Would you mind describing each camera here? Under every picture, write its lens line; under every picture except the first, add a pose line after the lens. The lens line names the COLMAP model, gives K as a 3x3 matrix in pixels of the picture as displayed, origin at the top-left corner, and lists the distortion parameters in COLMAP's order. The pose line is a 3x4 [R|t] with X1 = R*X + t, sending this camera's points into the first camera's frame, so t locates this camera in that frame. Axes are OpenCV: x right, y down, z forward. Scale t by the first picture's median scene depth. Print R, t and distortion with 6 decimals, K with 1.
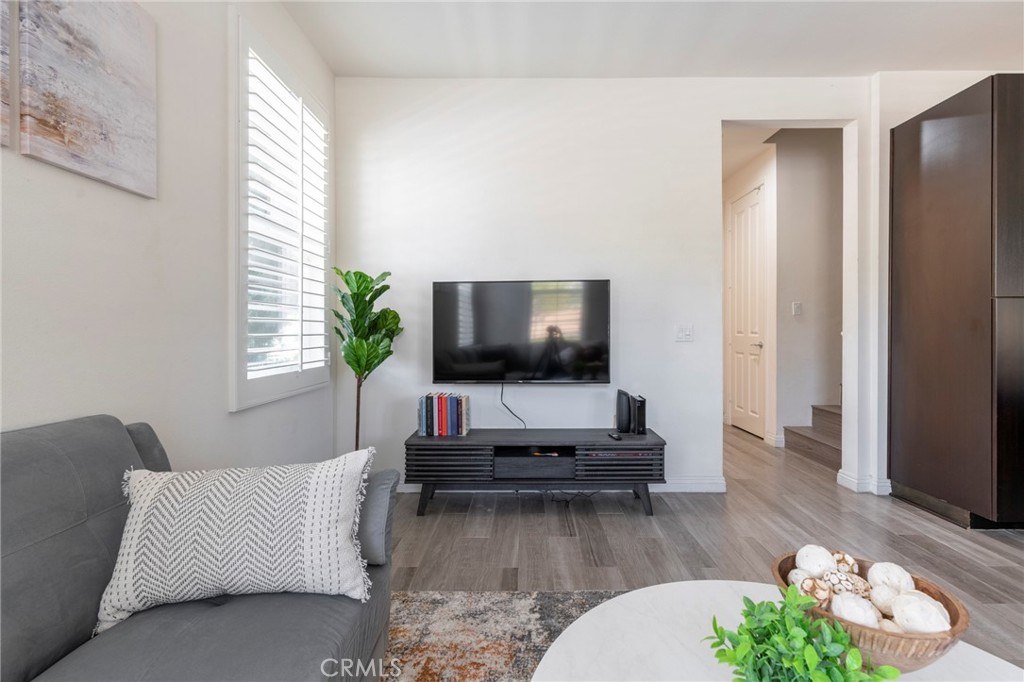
lens RADIAL K [[467.4, 0, 517.0], [0, 467.4, 331.5], [0, 0, 1]] dist [0.008242, 0.000086]
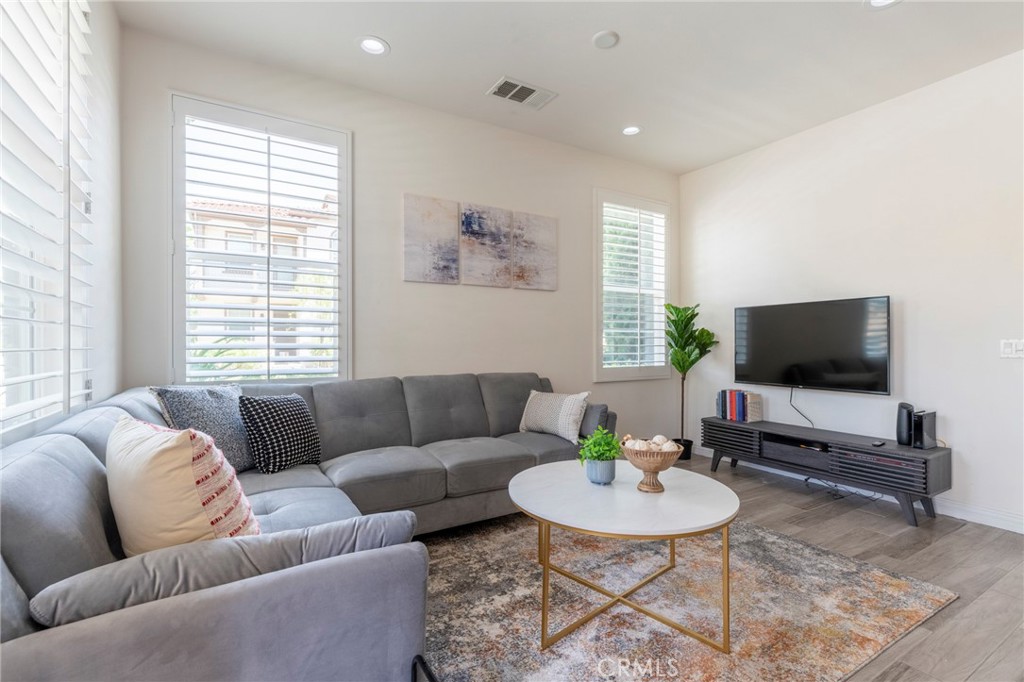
lens RADIAL K [[467.4, 0, 514.5], [0, 467.4, 344.9], [0, 0, 1]] dist [0.008242, 0.000086]
pose [[0.517924, 0.005843, -0.855406, 0.693988], [-0.002397, 0.999983, 0.005380, -0.003903], [0.855423, -0.000736, 0.517929, -0.264486]]
